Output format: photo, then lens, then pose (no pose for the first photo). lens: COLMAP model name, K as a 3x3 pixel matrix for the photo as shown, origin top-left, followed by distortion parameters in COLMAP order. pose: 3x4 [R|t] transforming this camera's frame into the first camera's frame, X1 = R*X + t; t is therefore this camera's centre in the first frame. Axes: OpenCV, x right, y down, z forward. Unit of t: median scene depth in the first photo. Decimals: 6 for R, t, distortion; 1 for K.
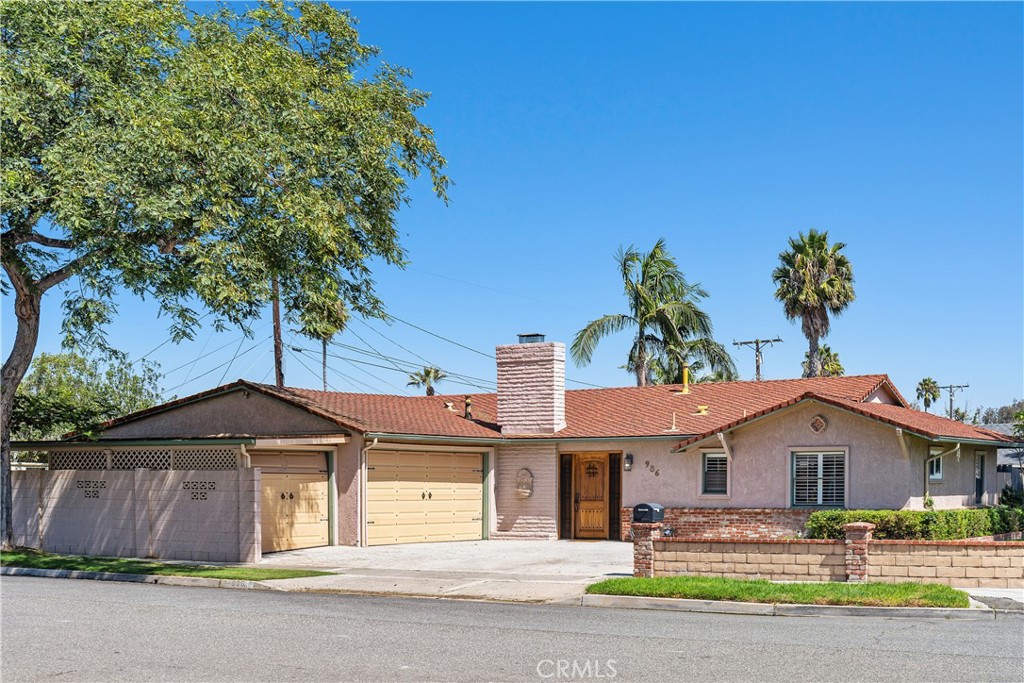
lens RADIAL K [[1704.9, 0, 514.4], [0, 1704.9, 342.6], [0, 0, 1]] dist [-0.205113, 0.000000]
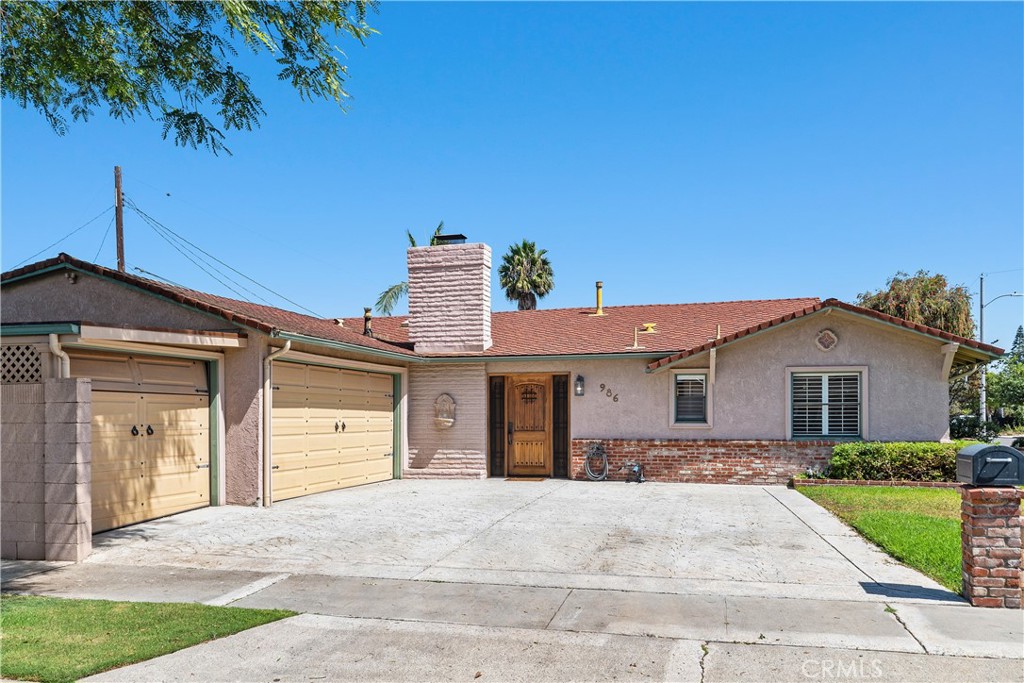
lens RADIAL K [[827.3, 0, 510.4], [0, 827.3, 384.0], [0, 0, 1]] dist [-0.015744, -0.001262]
pose [[0.953998, 0.008342, 0.299696, -0.090570], [-0.021415, 0.998956, 0.040364, 0.055345], [-0.299047, -0.044926, 0.953180, 0.637268]]
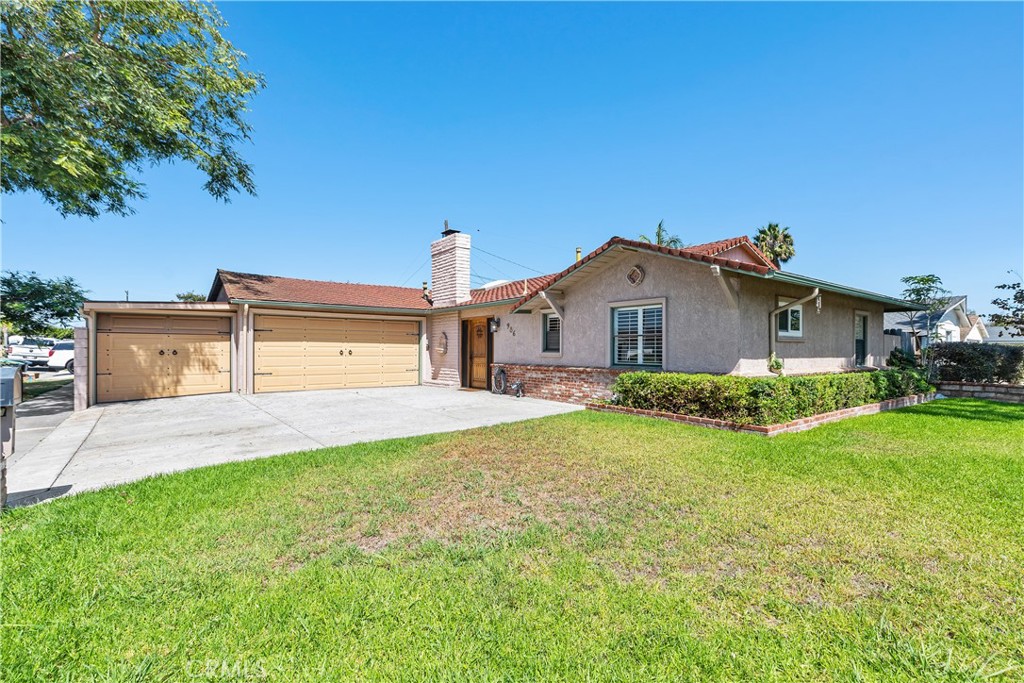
lens RADIAL K [[476.7, 0, 527.5], [0, 476.7, 328.6], [0, 0, 1]] dist [0.012254, -0.000002]
pose [[0.934368, -0.014969, -0.355995, 0.209983], [0.027862, 0.999127, 0.031117, 0.065048], [0.355219, -0.038993, 0.933970, 0.719636]]
